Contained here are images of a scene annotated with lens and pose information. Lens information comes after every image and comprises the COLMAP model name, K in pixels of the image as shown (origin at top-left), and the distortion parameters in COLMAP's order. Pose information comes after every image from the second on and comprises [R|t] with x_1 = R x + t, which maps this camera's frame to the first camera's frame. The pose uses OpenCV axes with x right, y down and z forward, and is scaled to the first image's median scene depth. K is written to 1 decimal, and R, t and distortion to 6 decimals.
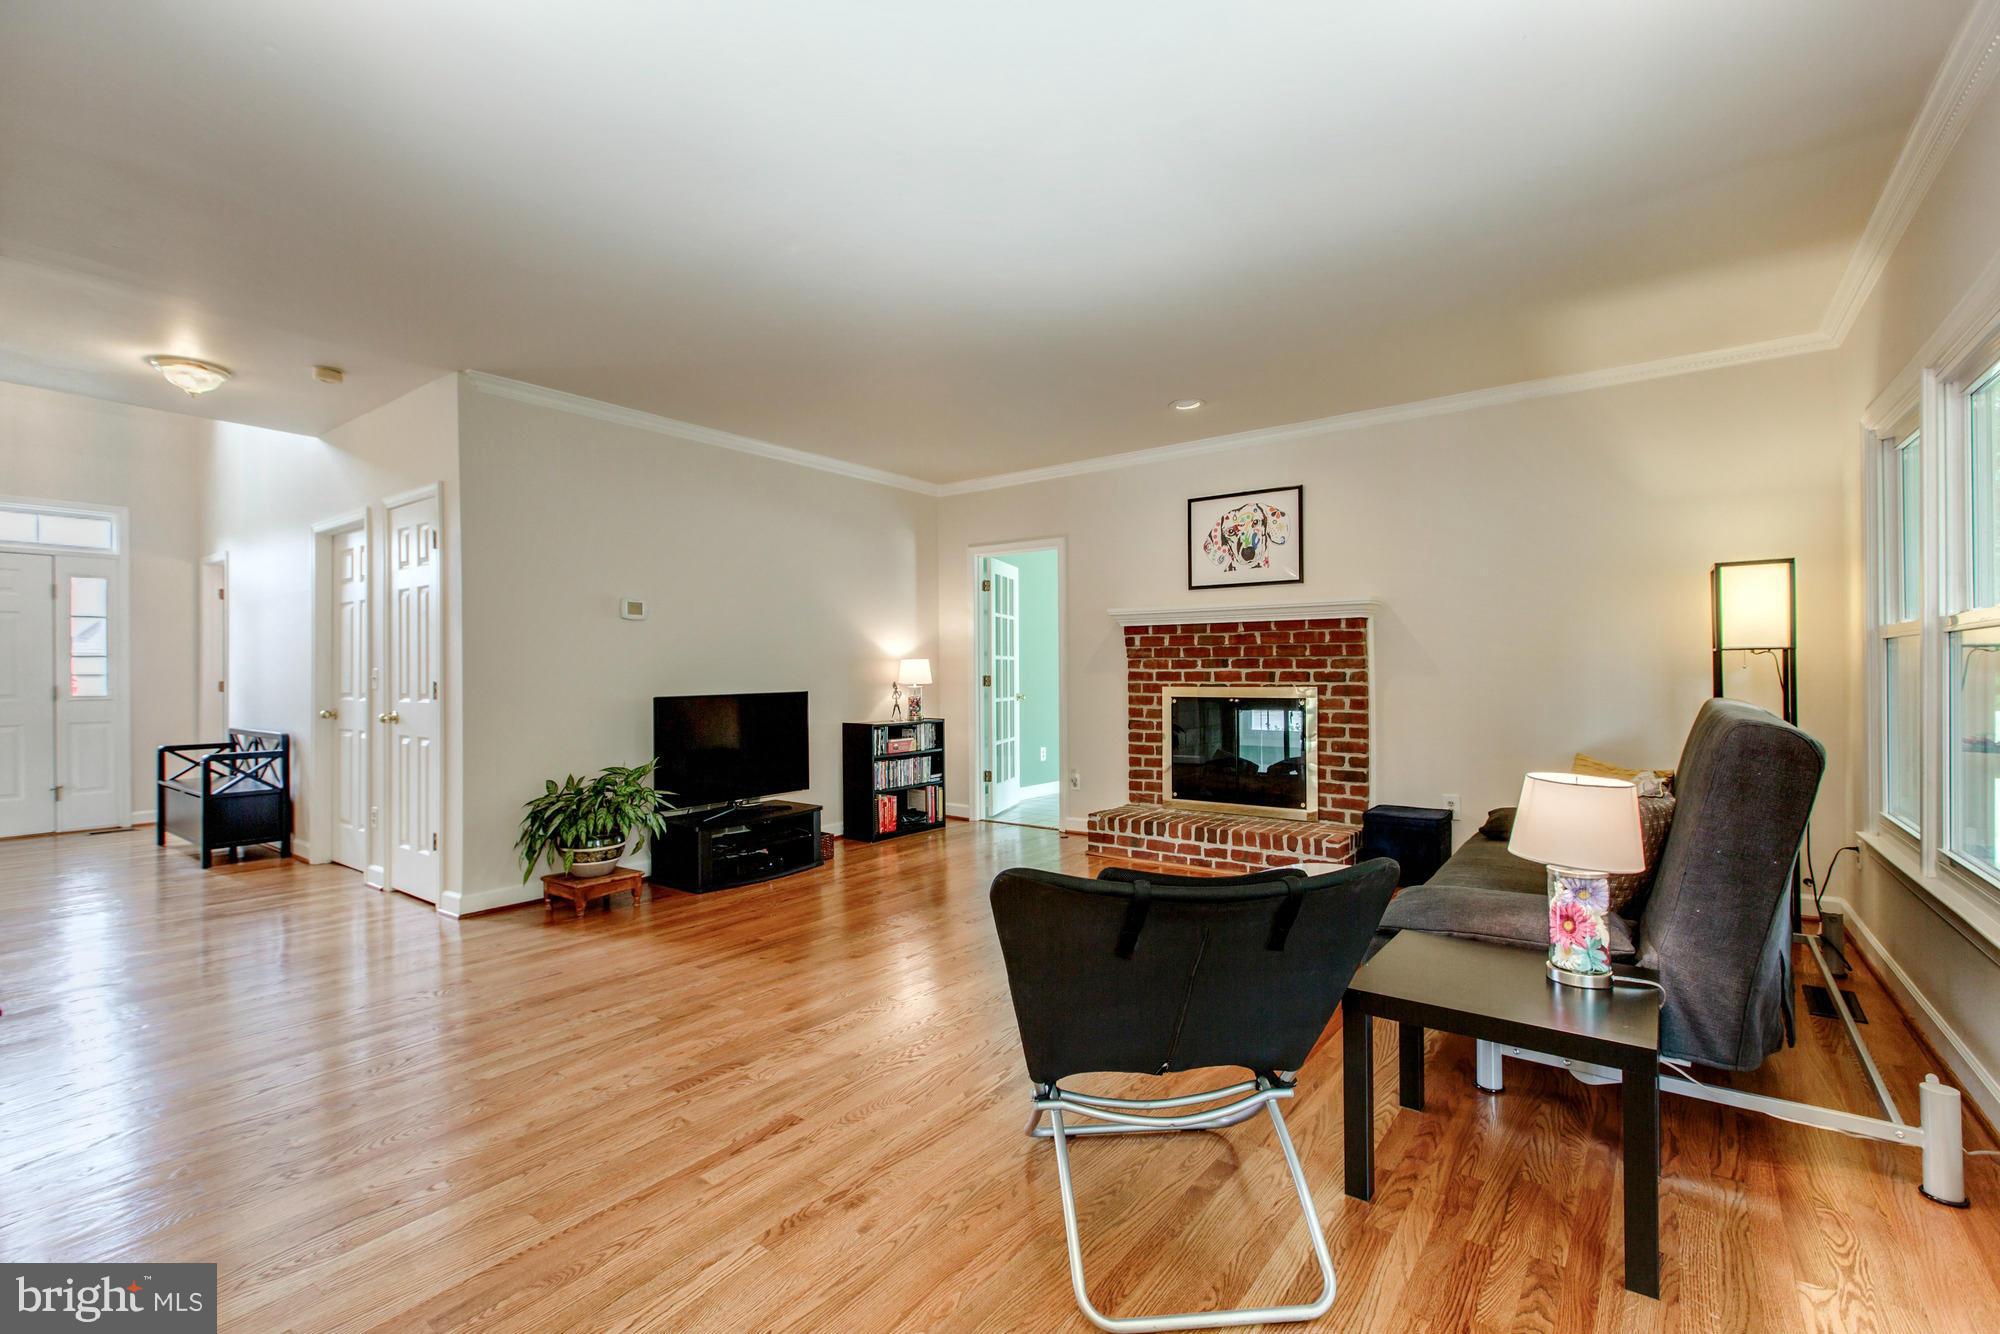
lens RADIAL K [[885.1, 0, 996.9], [0, 885.1, 669.6], [0, 0, 1]] dist [0.002807, 0.000394]
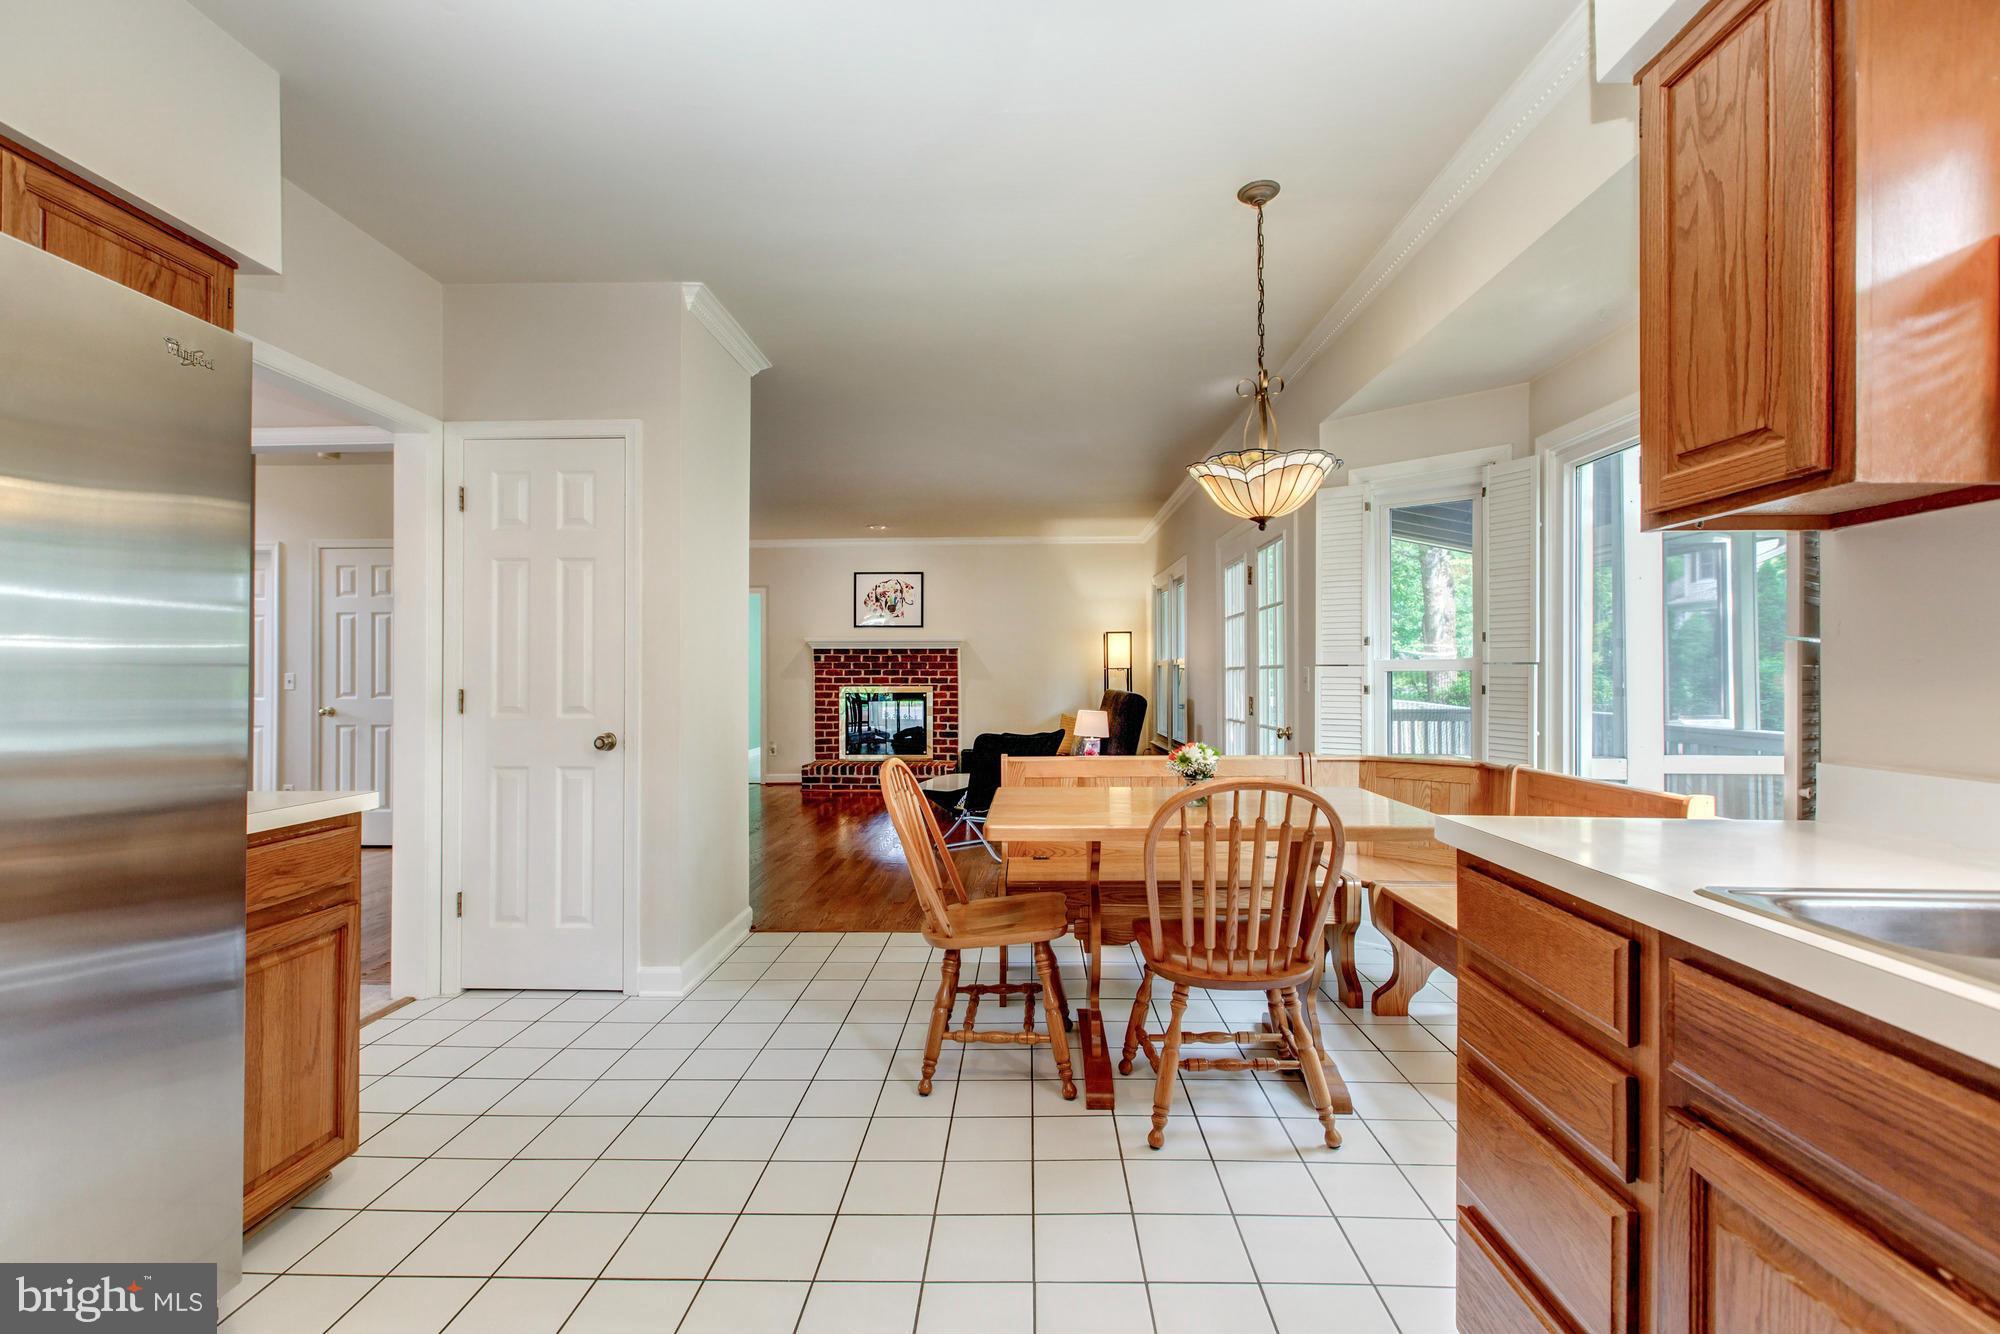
lens RADIAL K [[885.1, 0, 1002.7], [0, 885.1, 671.9], [0, 0, 1]] dist [0.002807, 0.000394]
pose [[0.815516, 0.006262, 0.578700, -0.547683], [-0.004437, 0.999980, -0.004567, -0.001811], [-0.578717, 0.001157, 0.815528, -0.535879]]
